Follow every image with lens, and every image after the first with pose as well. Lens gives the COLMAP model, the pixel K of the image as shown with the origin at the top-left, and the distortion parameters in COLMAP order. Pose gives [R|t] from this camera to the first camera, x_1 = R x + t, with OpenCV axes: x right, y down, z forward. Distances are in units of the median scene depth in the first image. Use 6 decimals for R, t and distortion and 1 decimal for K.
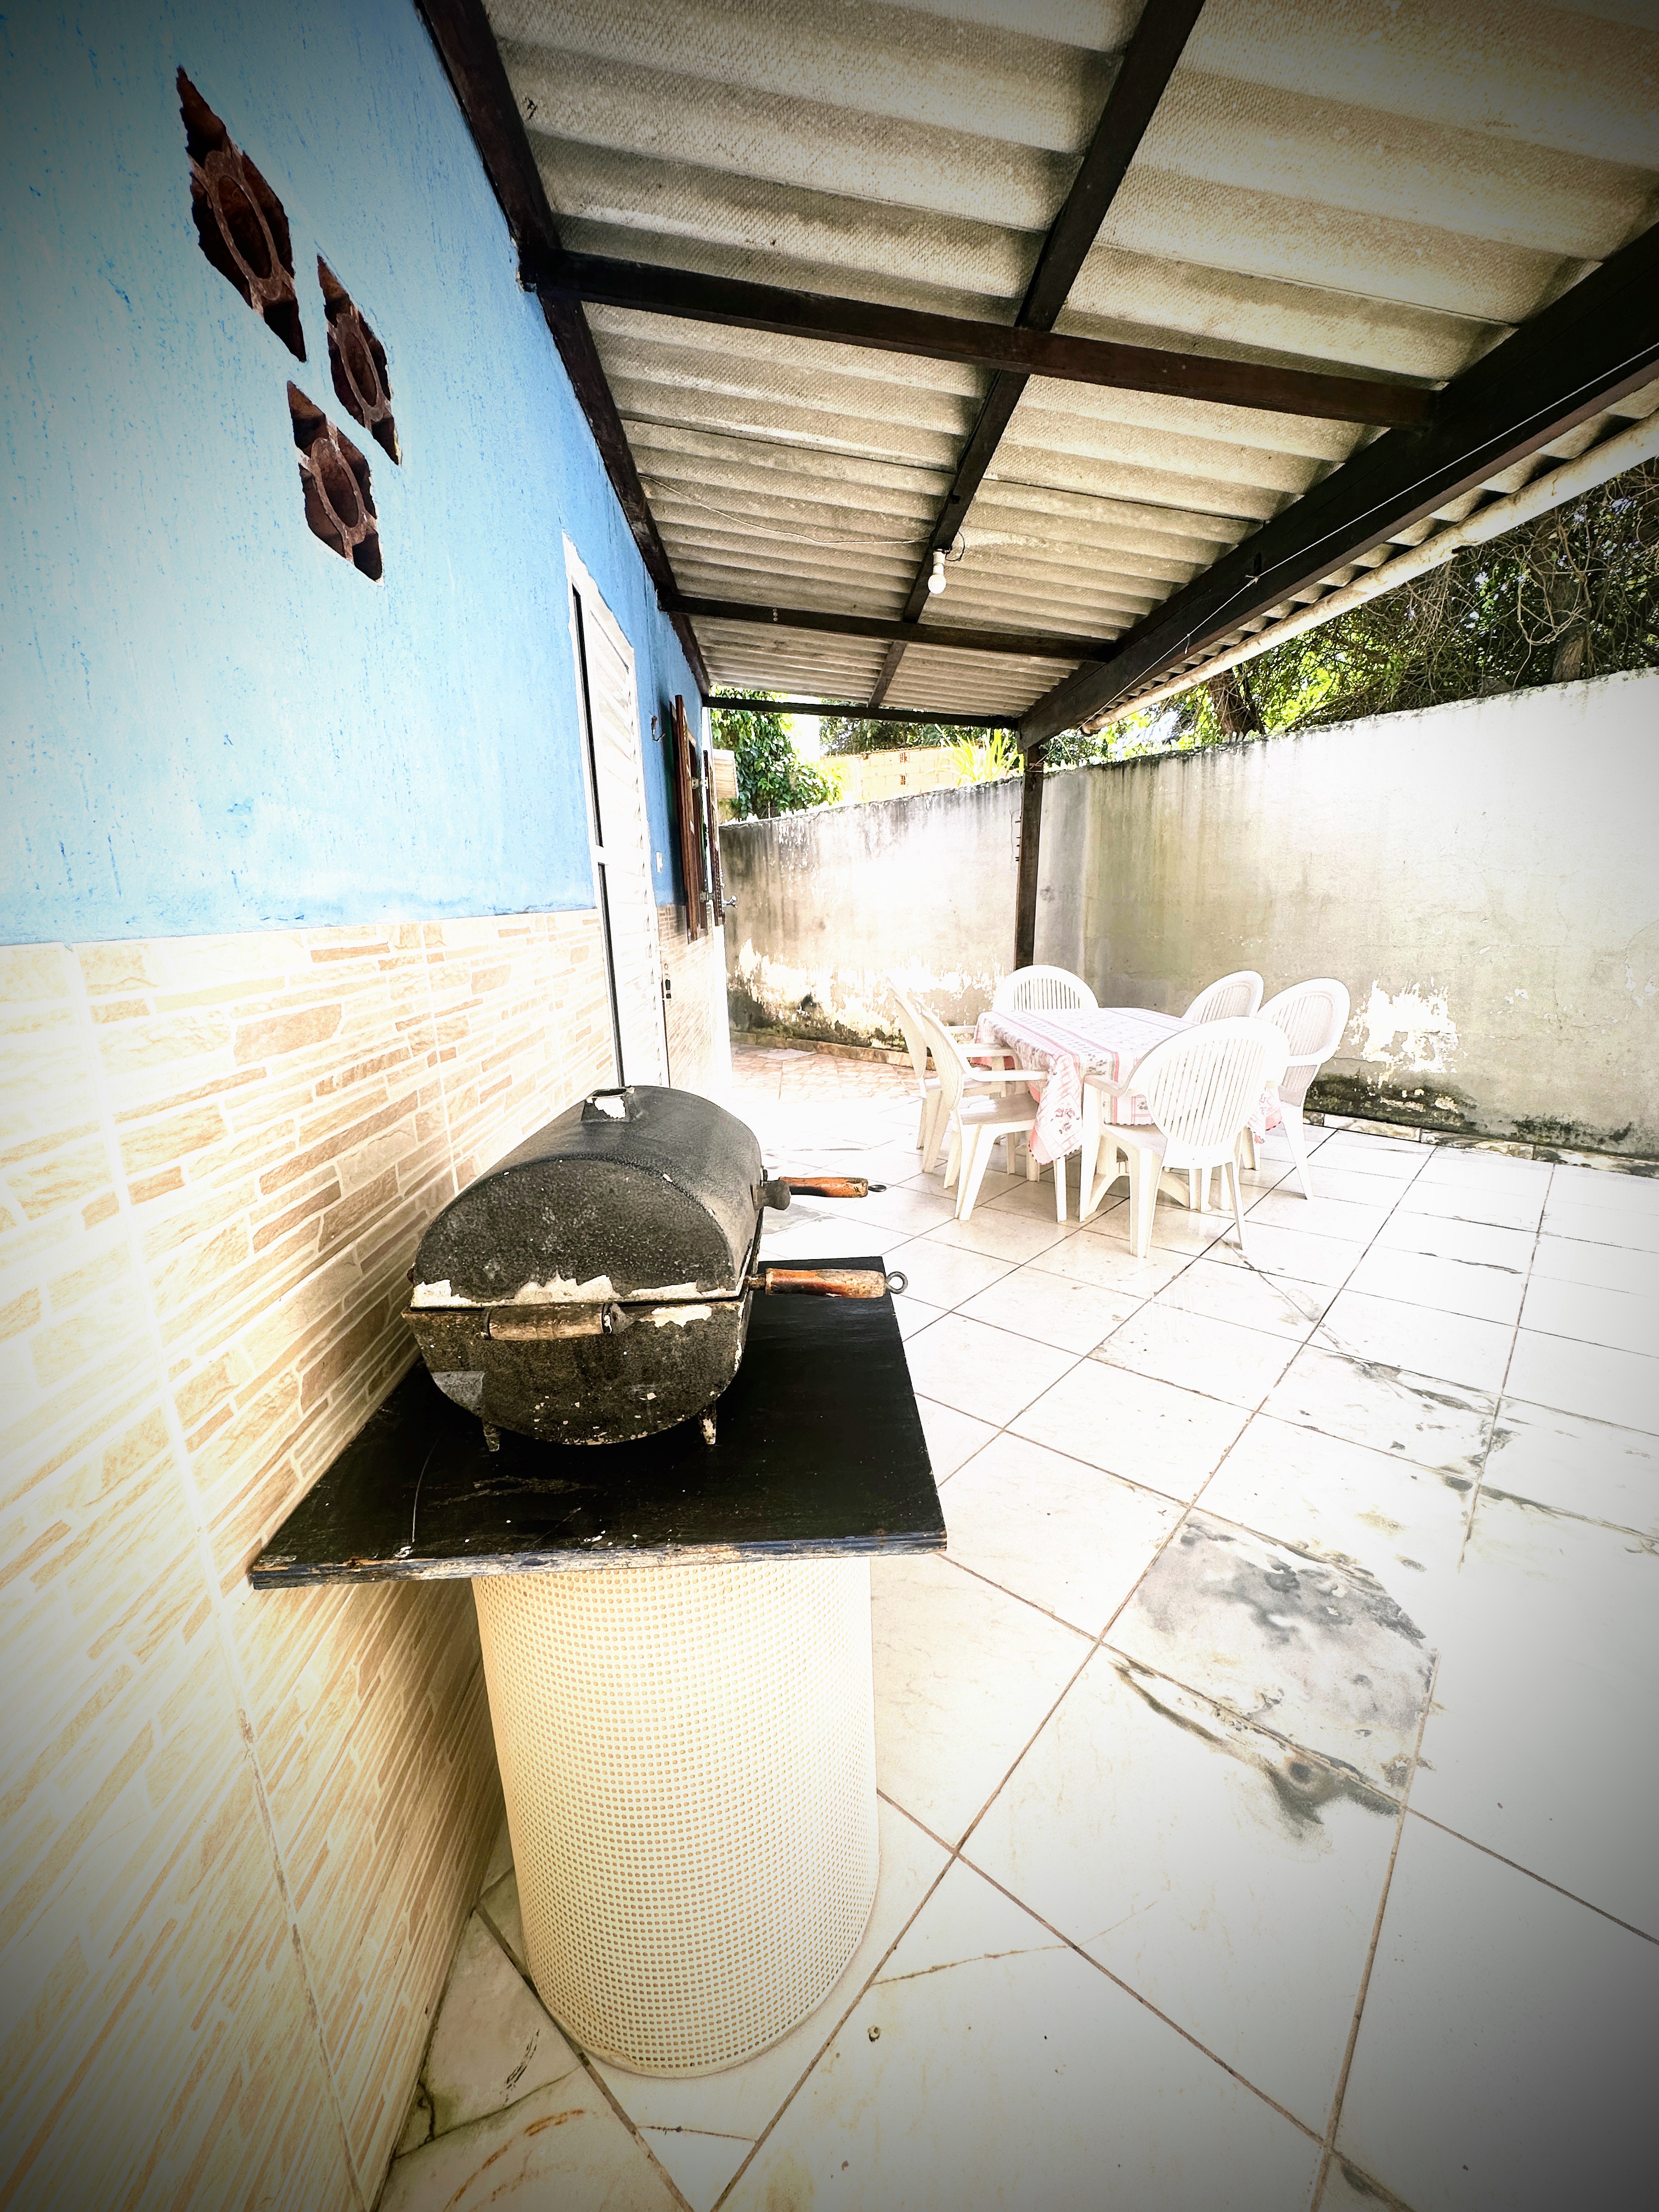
lens RADIAL K [[866.3, 0, 829.5], [0, 866.3, 1106.0], [0, 0, 1]] dist [0.000272, -0.000261]
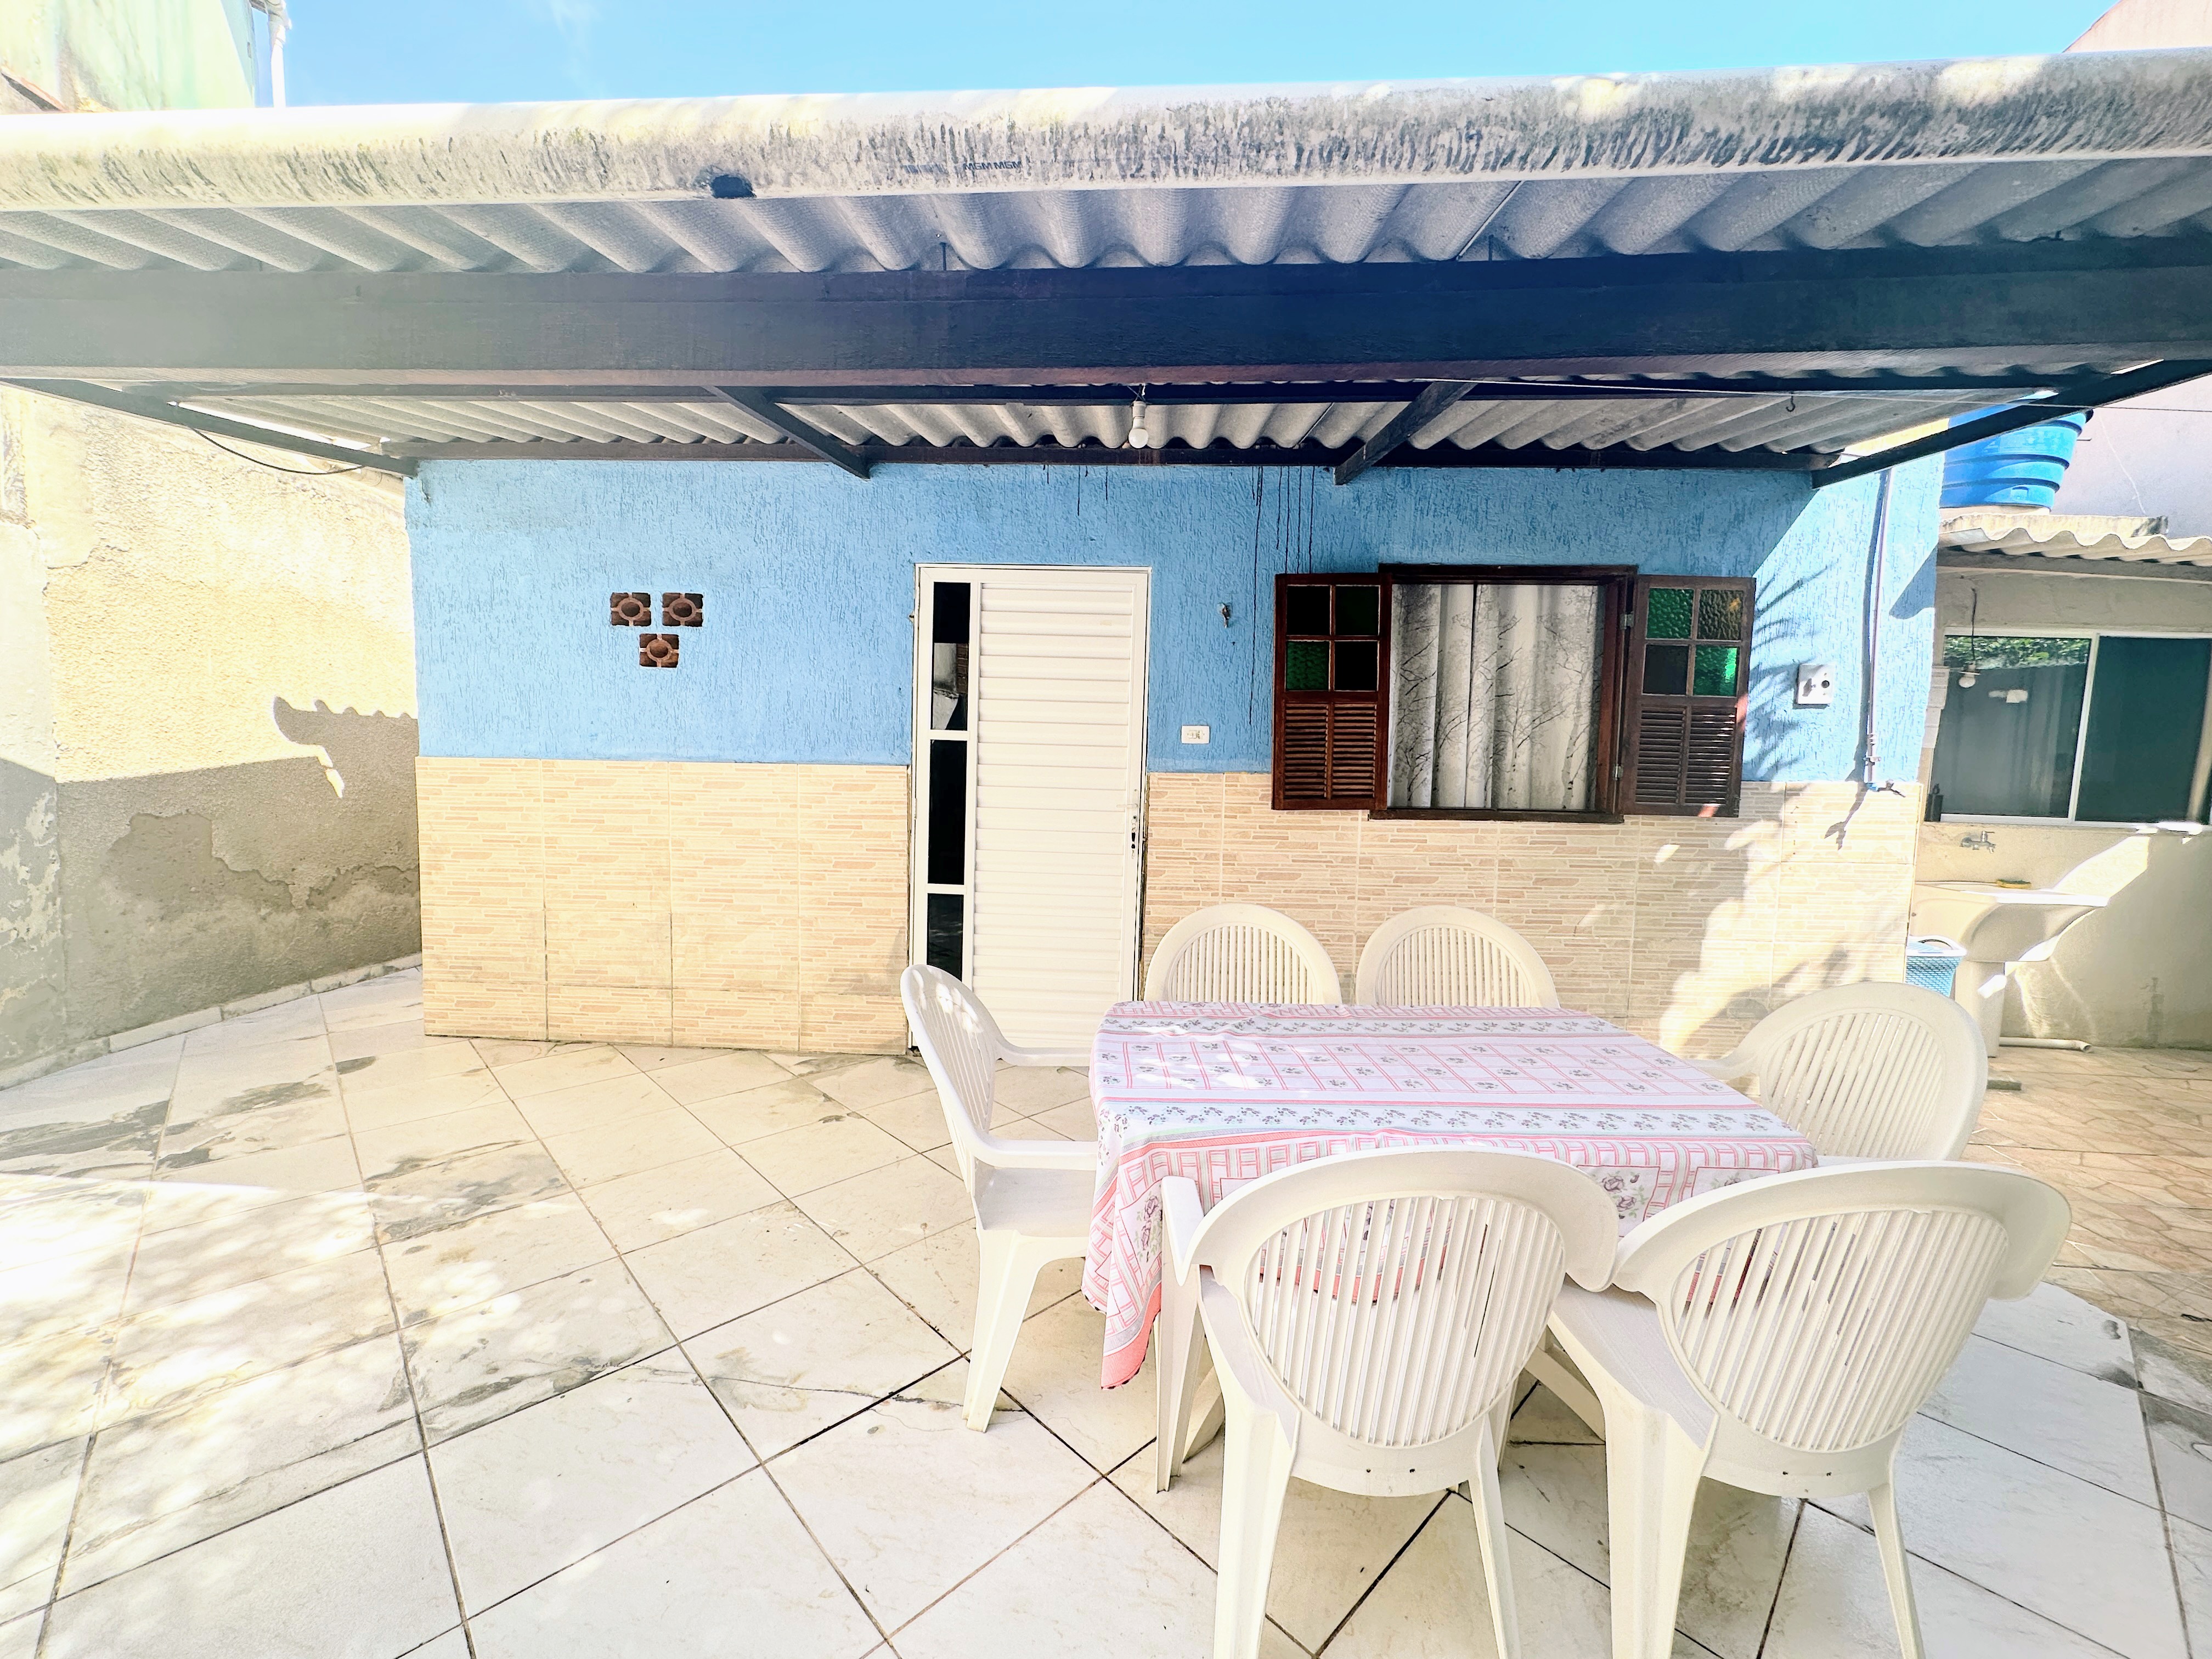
lens RADIAL K [[866.3, 0, 1106.0], [0, 866.3, 829.5], [0, 0, 1]] dist [0.000272, -0.000261]
pose [[-0.075107, 0.116214, -0.990380, 0.587467], [-0.251167, 0.958959, 0.131575, -0.176427], [0.965025, 0.258633, -0.042835, 0.609020]]
